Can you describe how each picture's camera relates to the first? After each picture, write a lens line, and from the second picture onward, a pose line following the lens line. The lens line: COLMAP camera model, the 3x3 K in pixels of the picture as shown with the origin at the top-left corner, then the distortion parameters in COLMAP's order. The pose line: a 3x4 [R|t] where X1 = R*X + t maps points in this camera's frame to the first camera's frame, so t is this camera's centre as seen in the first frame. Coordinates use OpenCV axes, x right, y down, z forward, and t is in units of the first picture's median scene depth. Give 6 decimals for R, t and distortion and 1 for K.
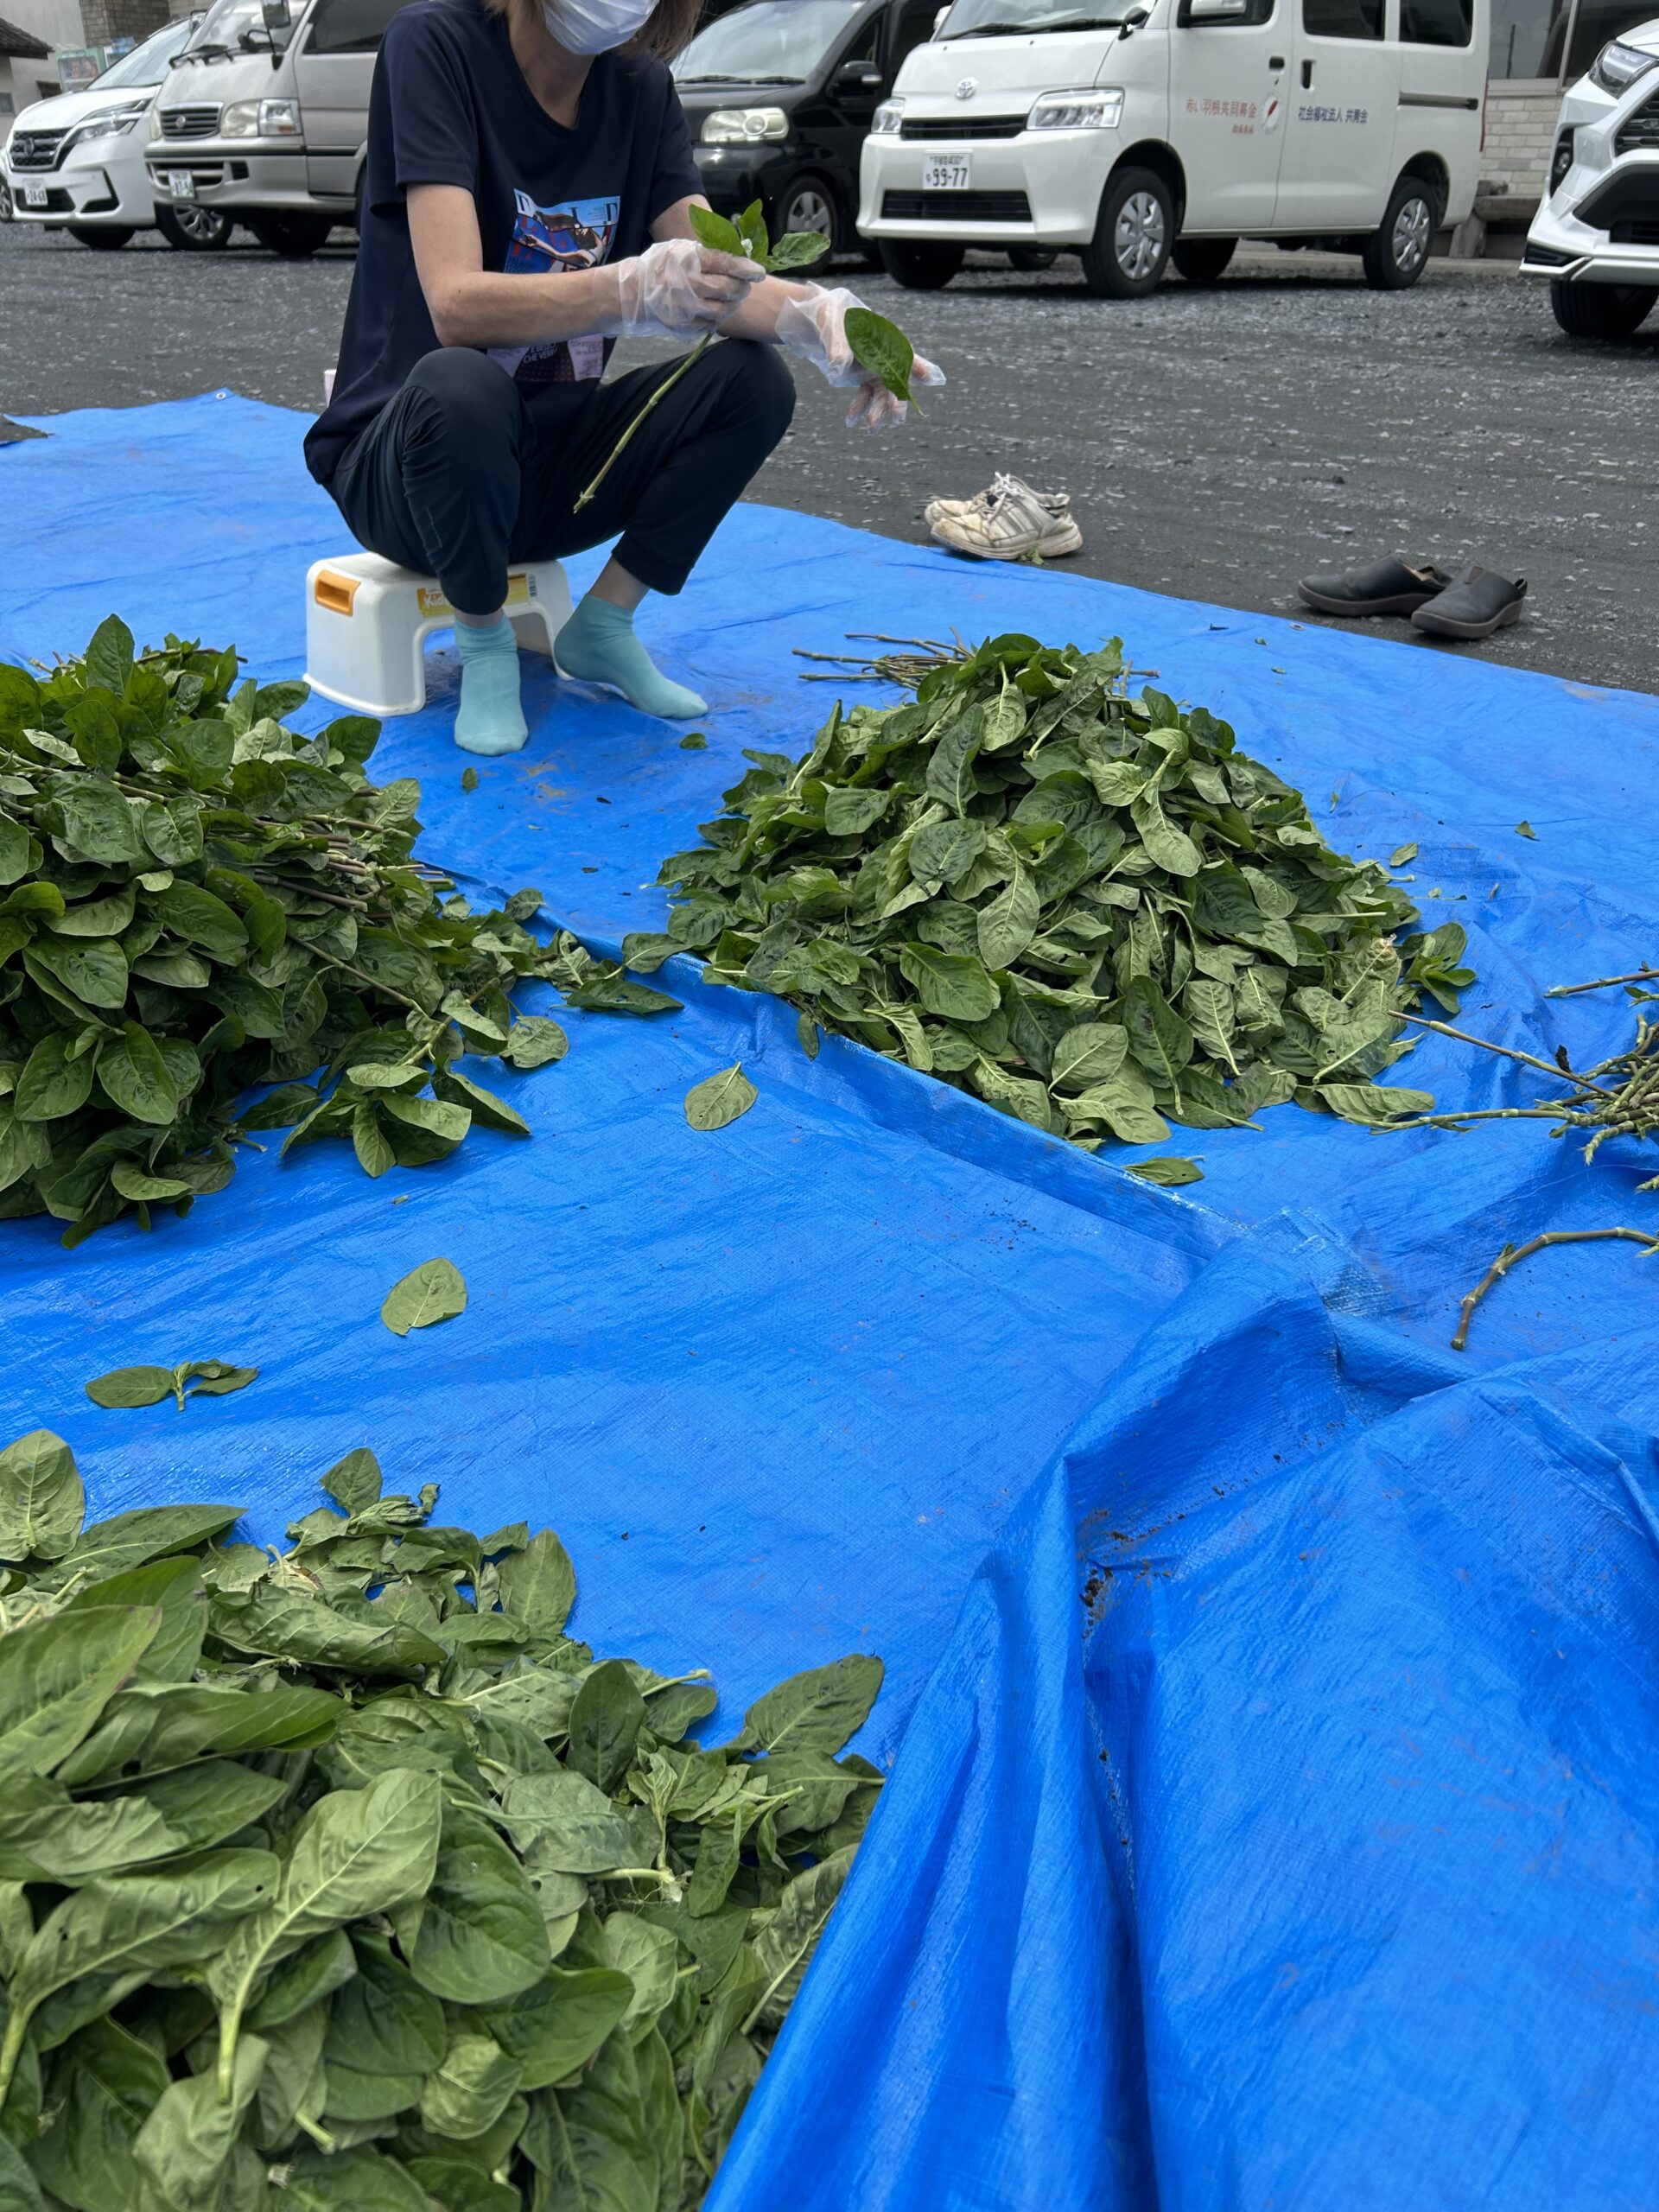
lens RADIAL K [[1701.7, 0, 830.8], [0, 1701.7, 1106.9], [0, 0, 1]] dist [0.032613, -0.034186]
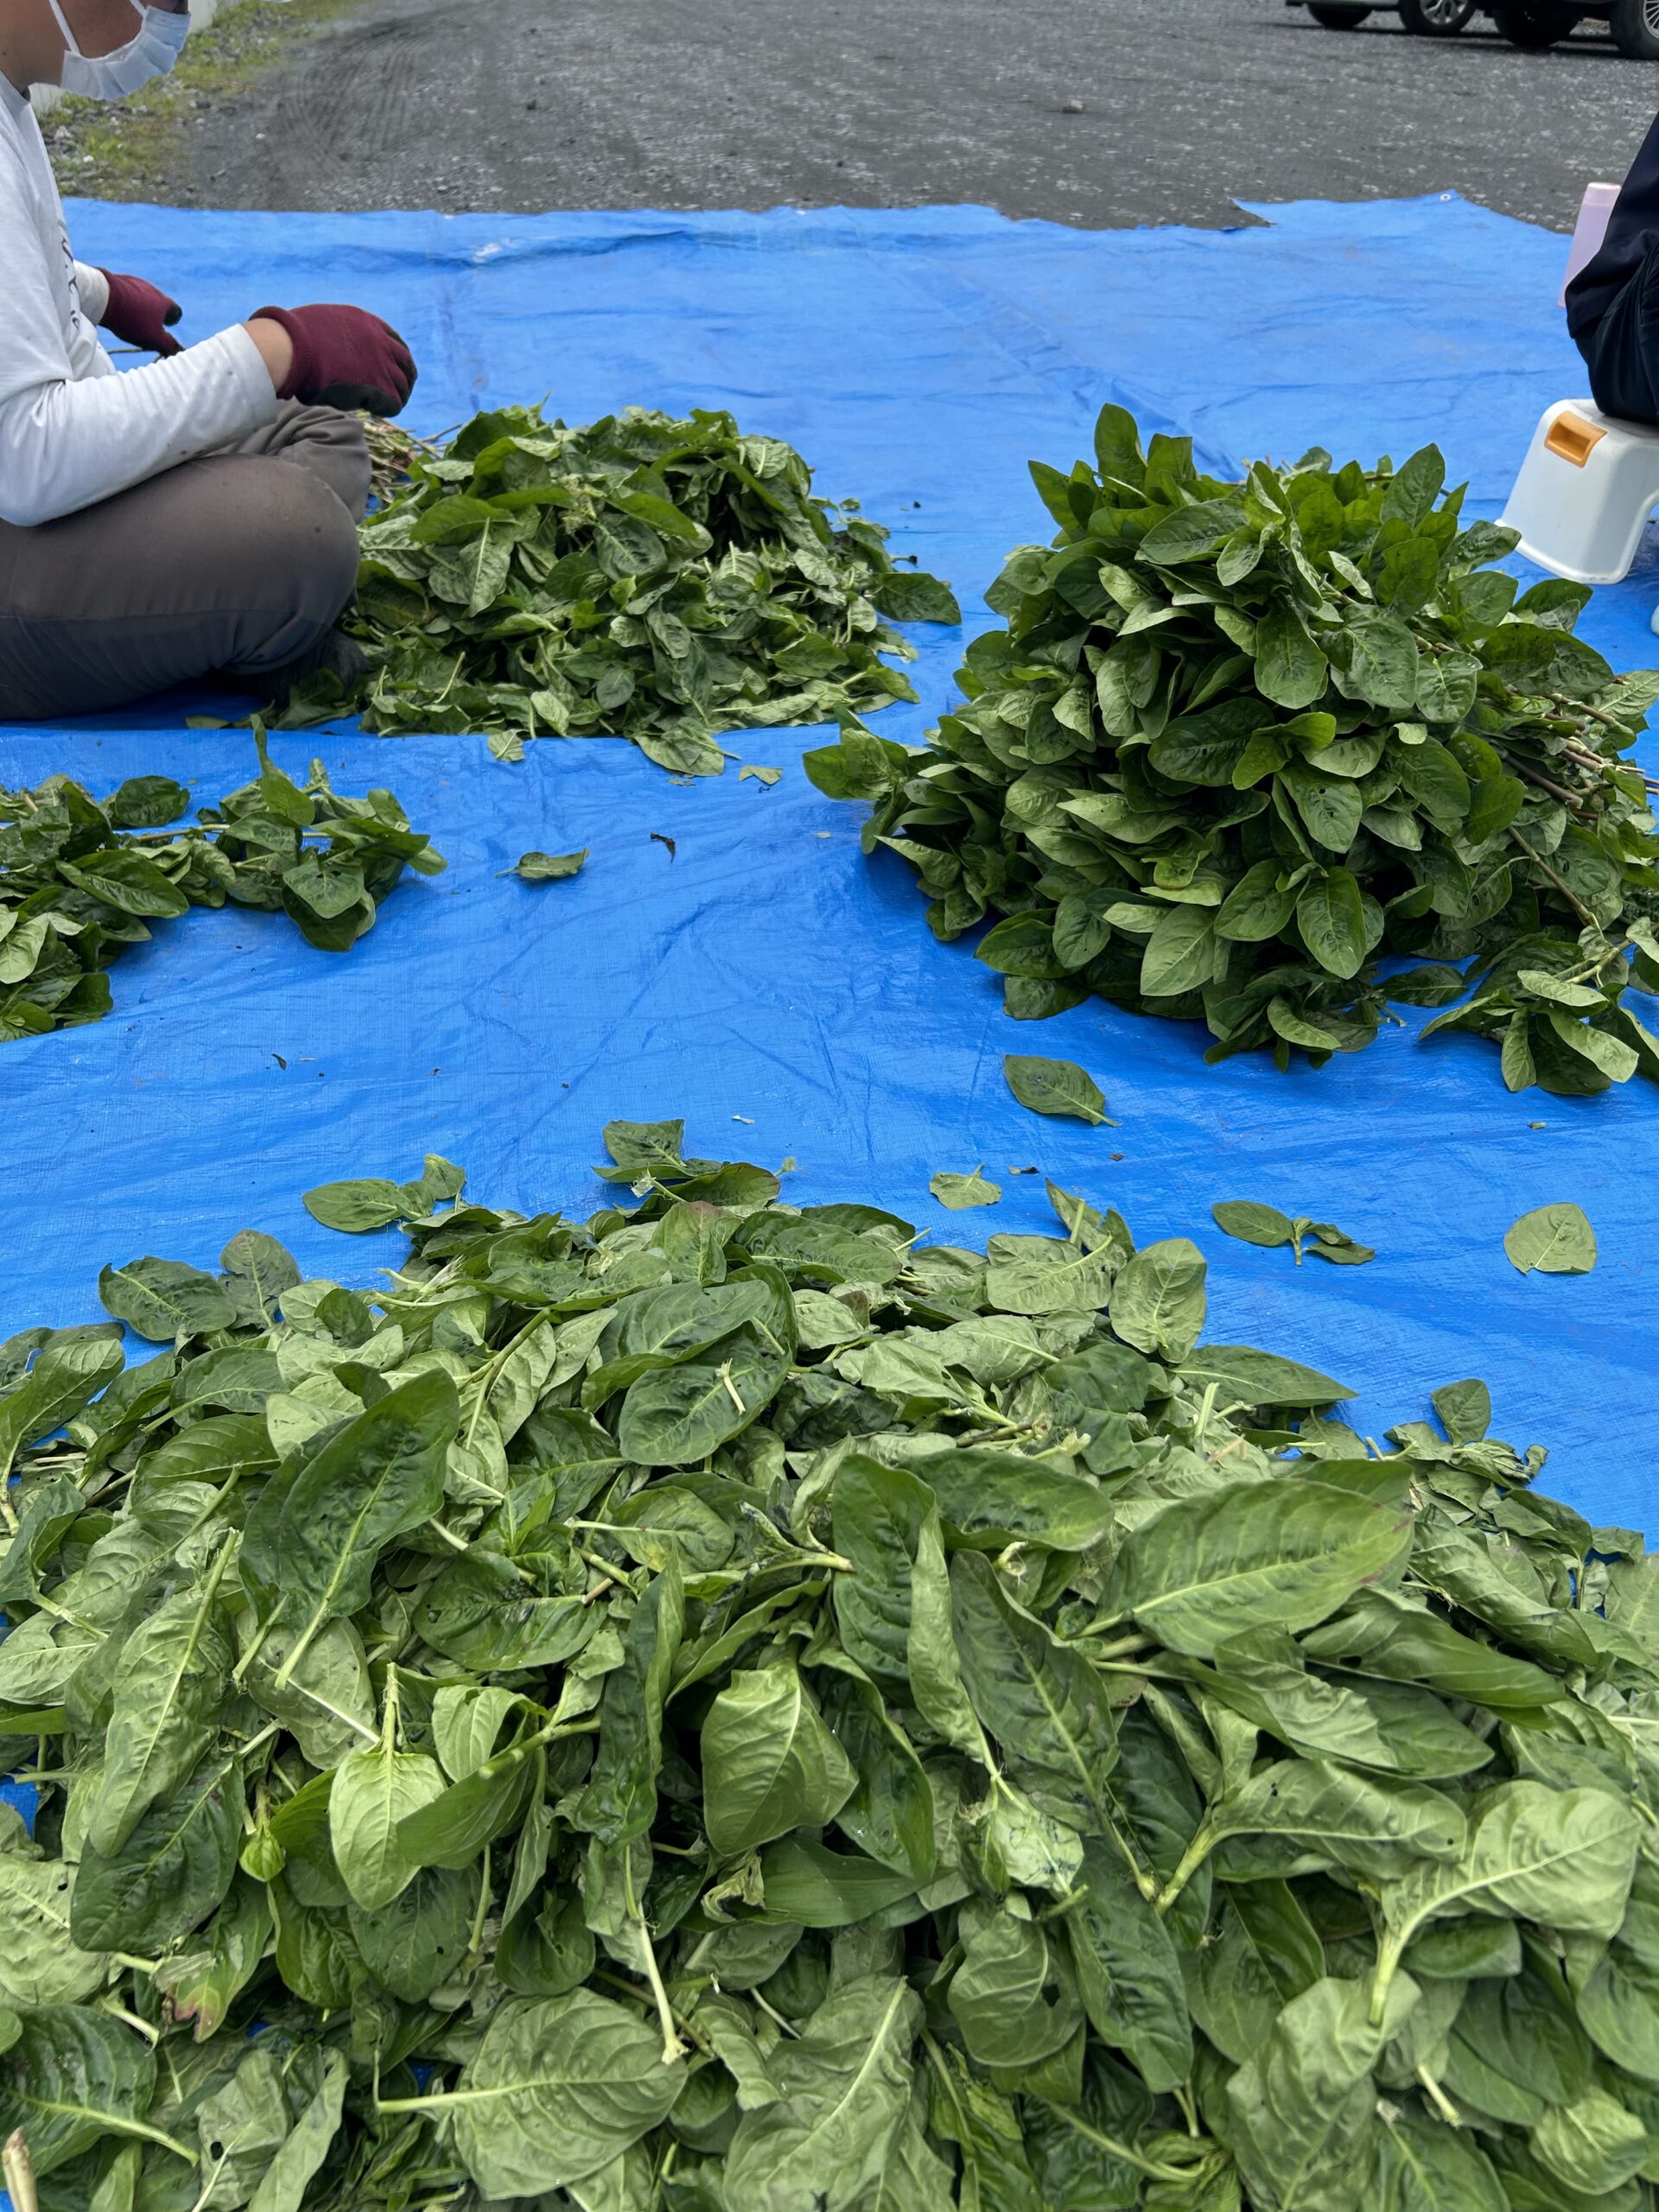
lens RADIAL K [[1701.7, 0, 838.8], [0, 1701.7, 1114.6], [0, 0, 1]] dist [0.032613, -0.034186]
pose [[0.820567, 0.342179, -0.457802, -0.150283], [-0.295867, 0.939618, 0.171993, 0.000953], [0.489012, -0.005683, 0.872259, -0.009599]]
